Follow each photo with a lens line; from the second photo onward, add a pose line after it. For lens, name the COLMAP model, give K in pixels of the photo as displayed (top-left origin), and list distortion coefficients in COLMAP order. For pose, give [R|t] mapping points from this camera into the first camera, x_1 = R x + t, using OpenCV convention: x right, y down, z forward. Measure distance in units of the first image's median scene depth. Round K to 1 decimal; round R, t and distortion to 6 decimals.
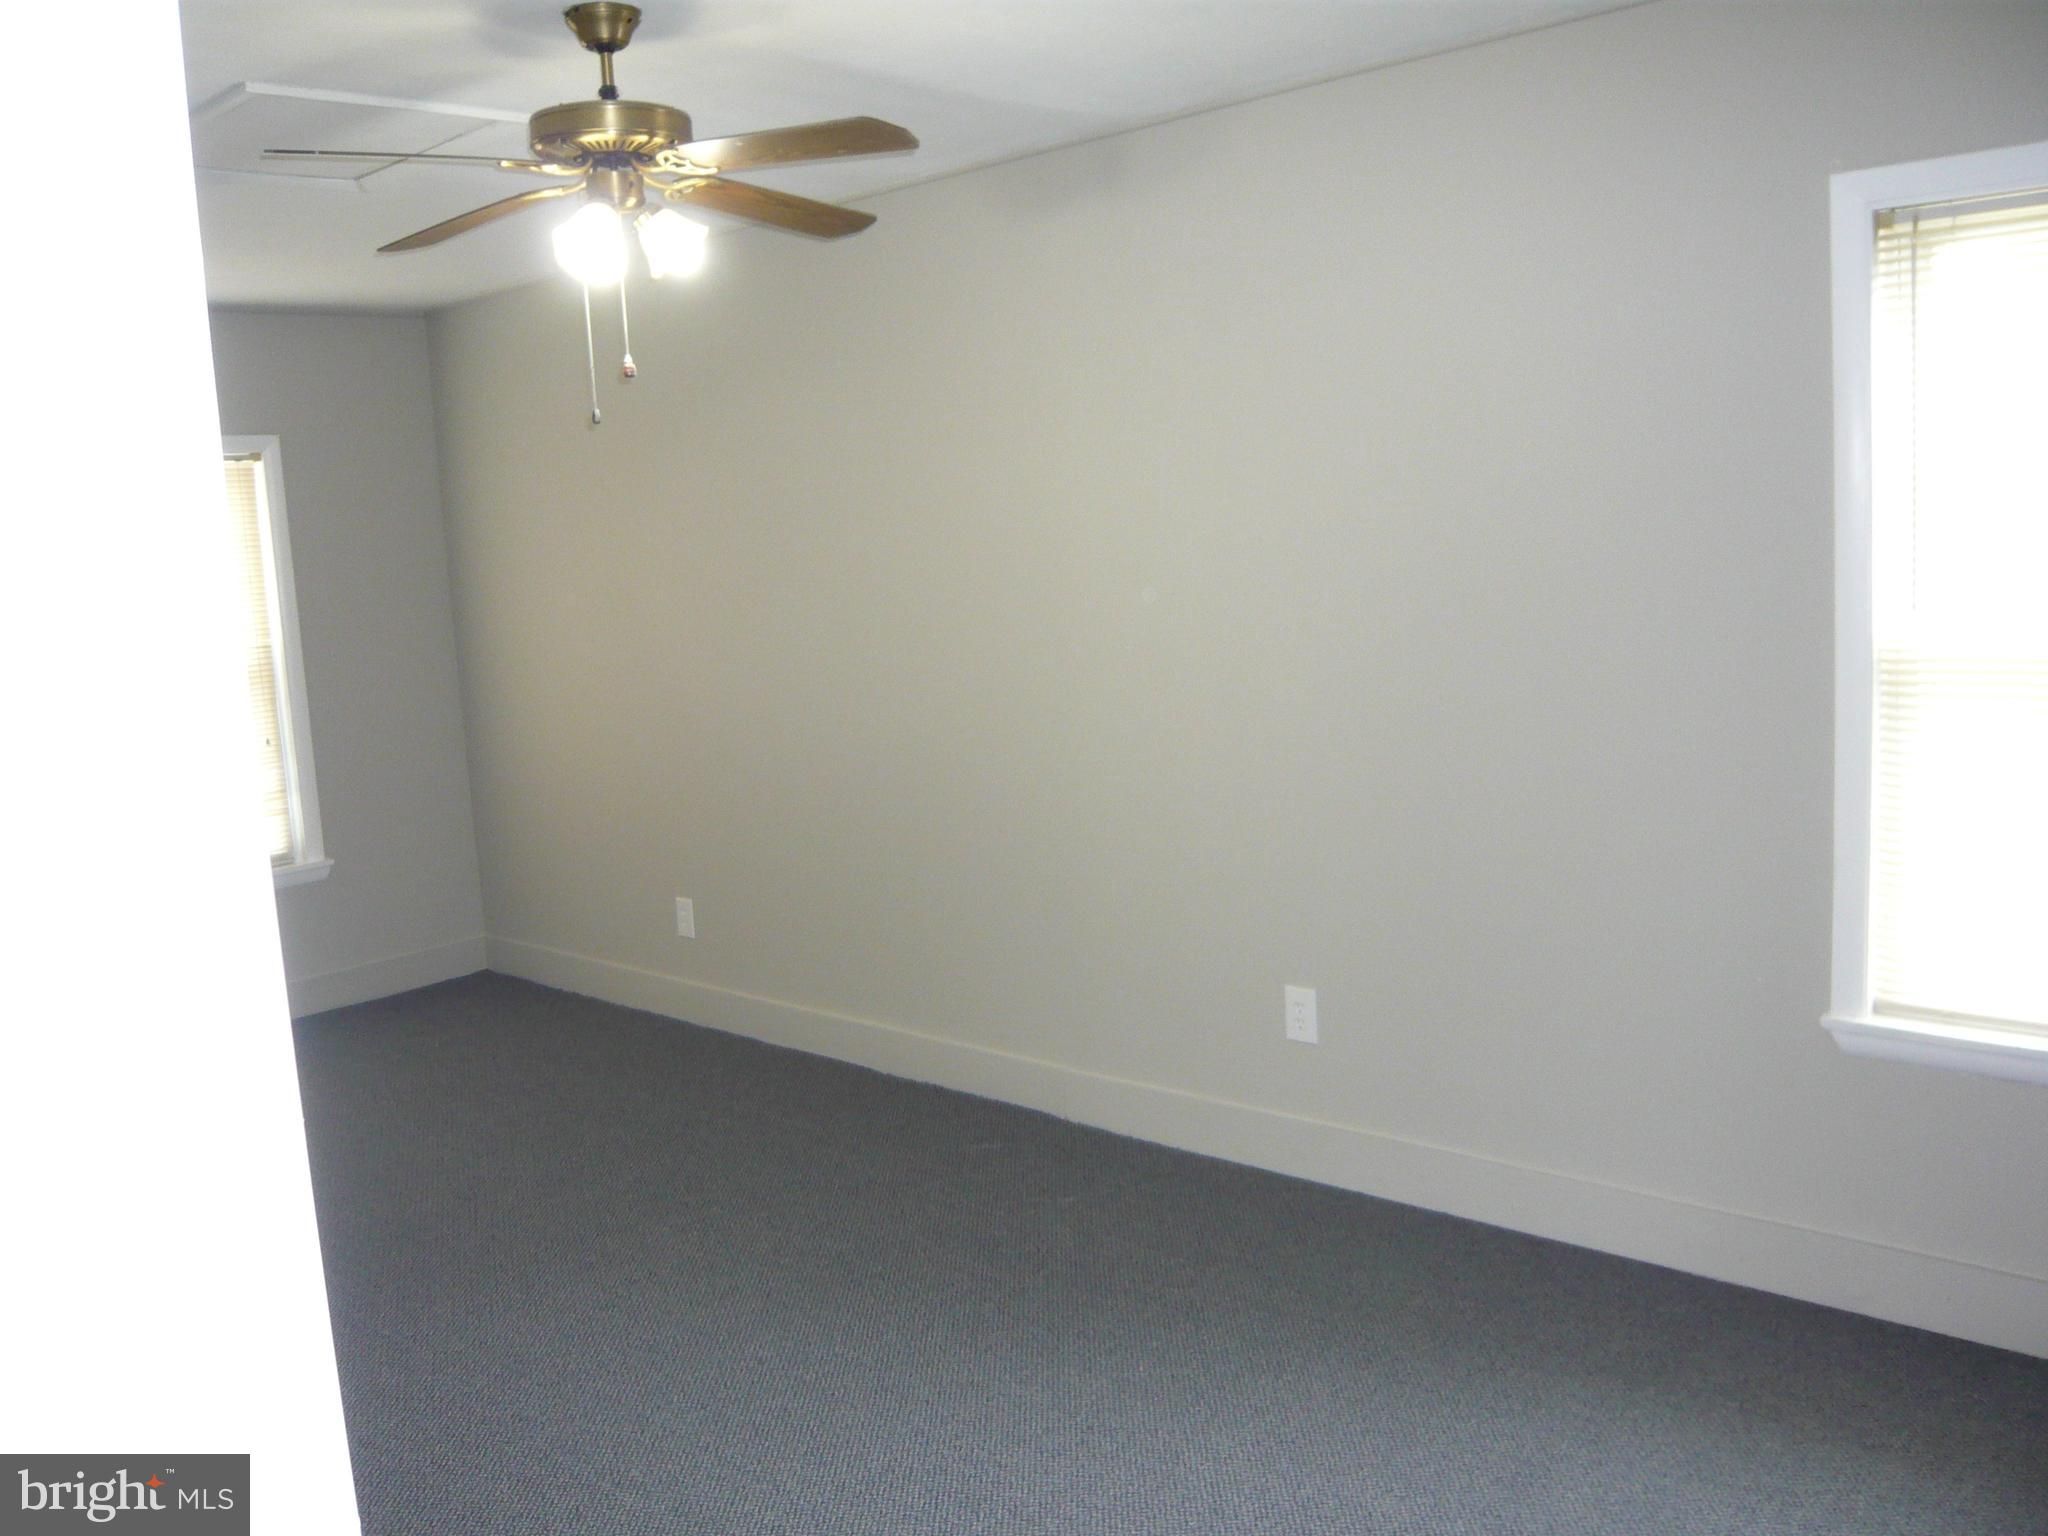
lens RADIAL K [[1732.5, 0, 1011.0], [0, 1732.5, 768.6], [0, 0, 1]] dist [-0.101998, 0.048125]
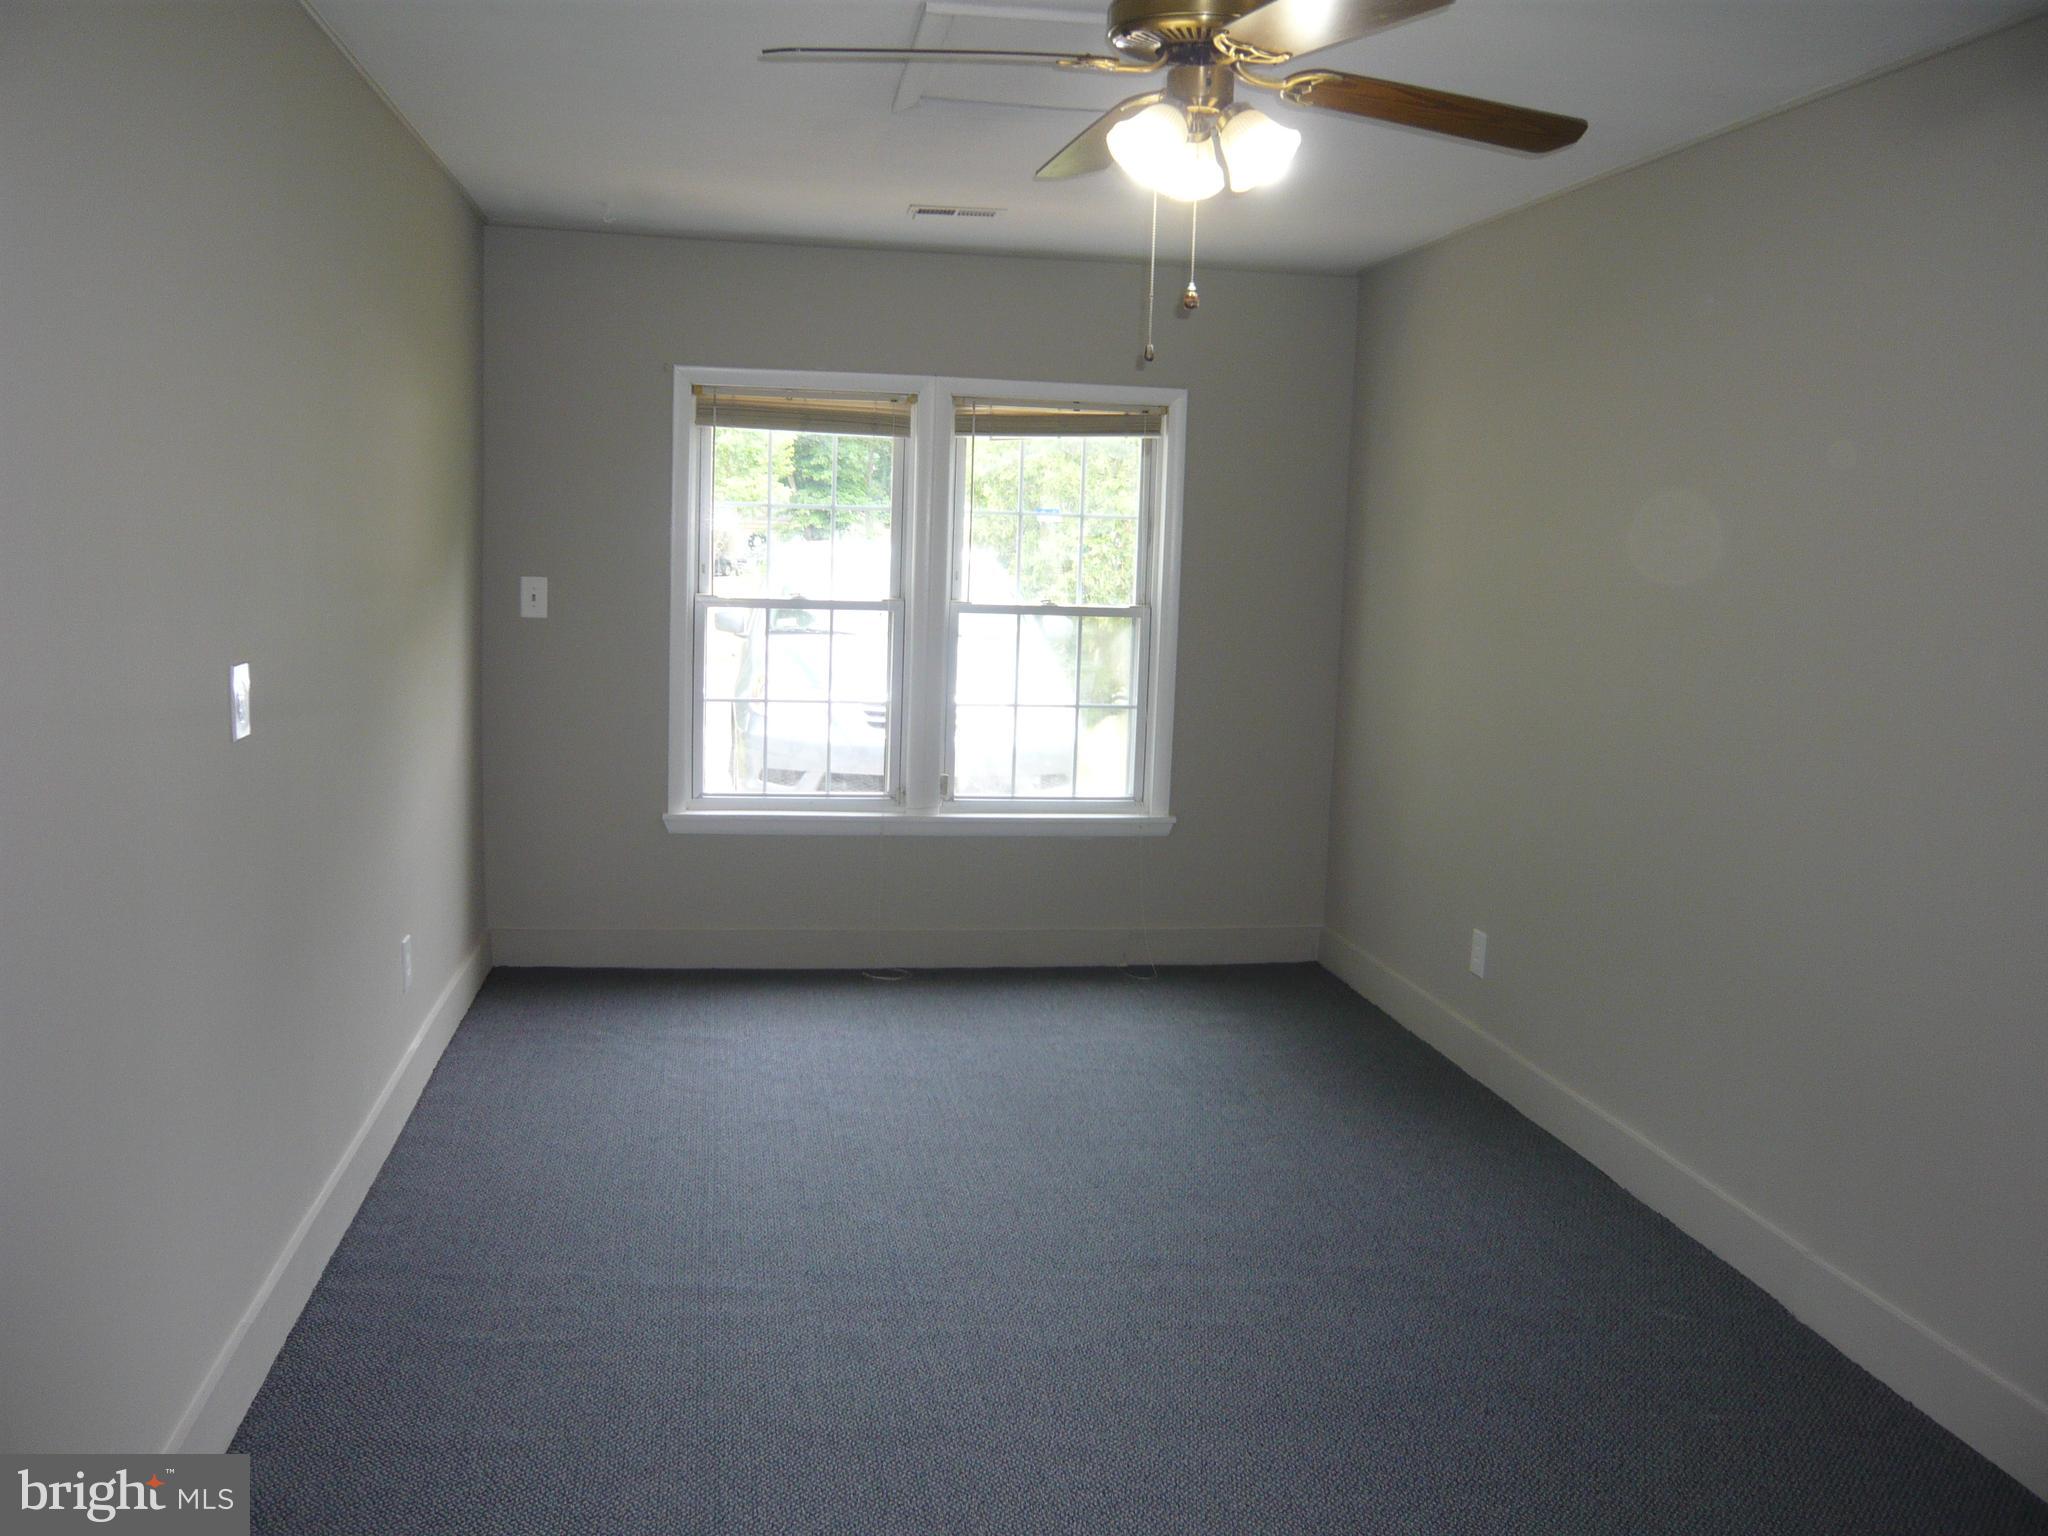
lens RADIAL K [[1732.5, 0, 1025.8], [0, 1732.5, 767.5], [0, 0, 1]] dist [-0.101998, 0.048125]
pose [[0.793738, 0.162886, -0.586044, 0.246627], [-0.160907, 0.985383, 0.055947, -0.036954], [0.586591, 0.049891, 0.808345, 0.266326]]
